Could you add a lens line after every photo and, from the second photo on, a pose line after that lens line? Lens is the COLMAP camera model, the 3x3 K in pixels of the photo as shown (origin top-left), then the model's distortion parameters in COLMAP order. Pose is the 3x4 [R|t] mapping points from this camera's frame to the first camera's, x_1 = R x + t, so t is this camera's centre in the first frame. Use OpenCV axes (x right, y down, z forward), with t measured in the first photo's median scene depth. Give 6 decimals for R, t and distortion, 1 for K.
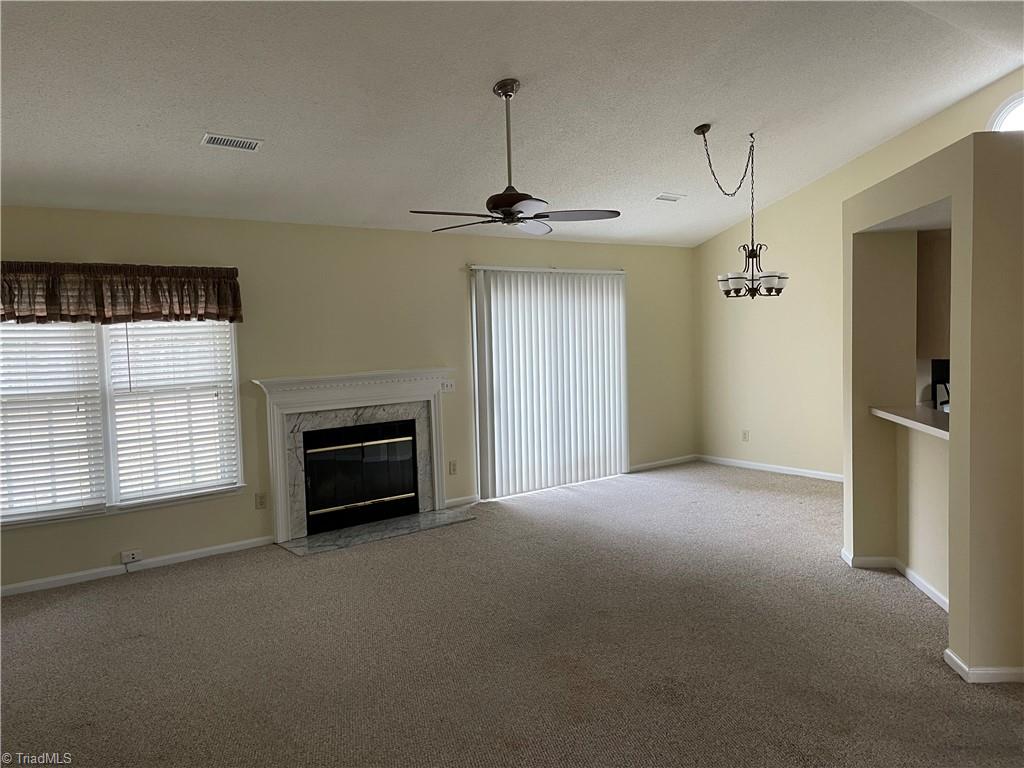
lens RADIAL K [[764.4, 0, 510.6], [0, 764.4, 378.7], [0, 0, 1]] dist [0.051625, -0.066009]
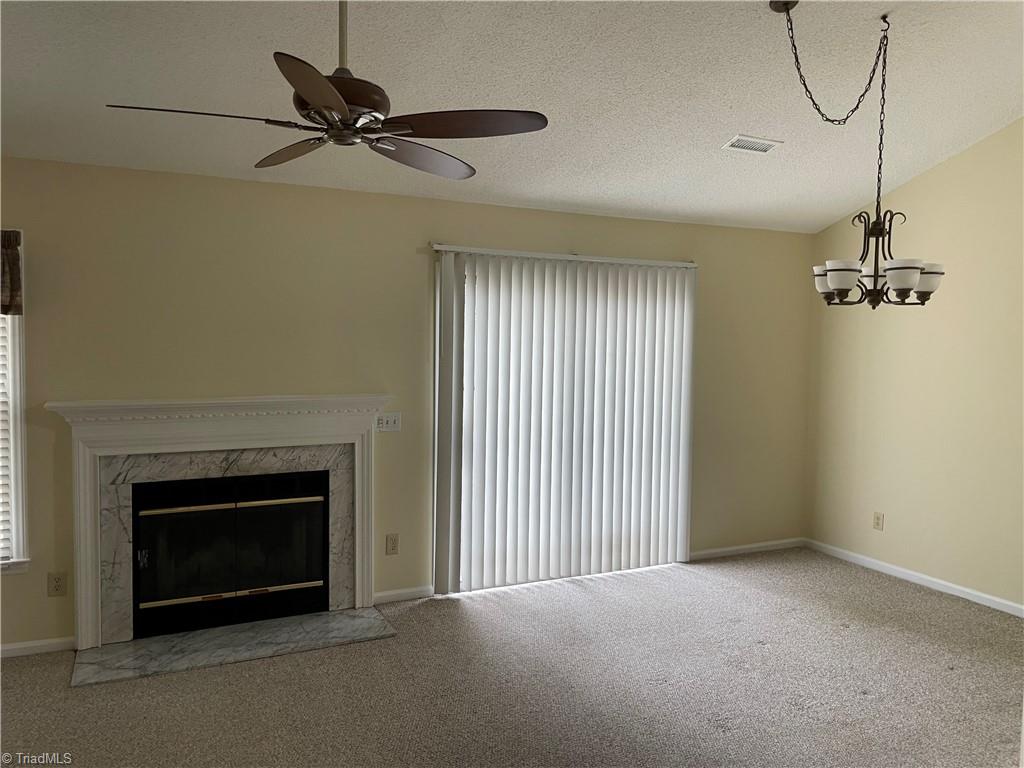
lens RADIAL K [[764.4, 0, 520.5], [0, 764.4, 375.3], [0, 0, 1]] dist [0.051625, -0.066009]
pose [[0.978327, 0.054032, -0.199891, 0.183768], [-0.056409, 0.998388, -0.006210, -0.038366], [0.199234, 0.017351, 0.979798, 0.408721]]
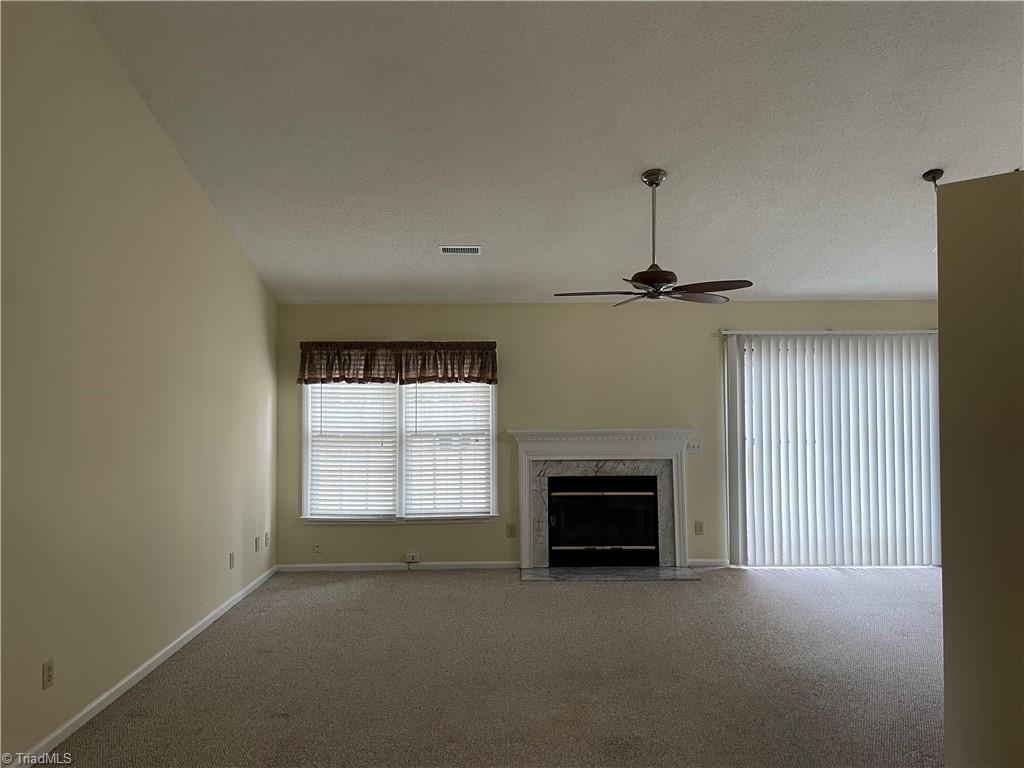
lens RADIAL K [[764.4, 0, 507.6], [0, 764.4, 368.1], [0, 0, 1]] dist [0.051625, -0.066009]
pose [[0.791241, 0.002493, -0.611499, 0.396059], [-0.055018, 0.996226, -0.067128, -0.014833], [0.609025, 0.086758, 0.788392, 0.019632]]
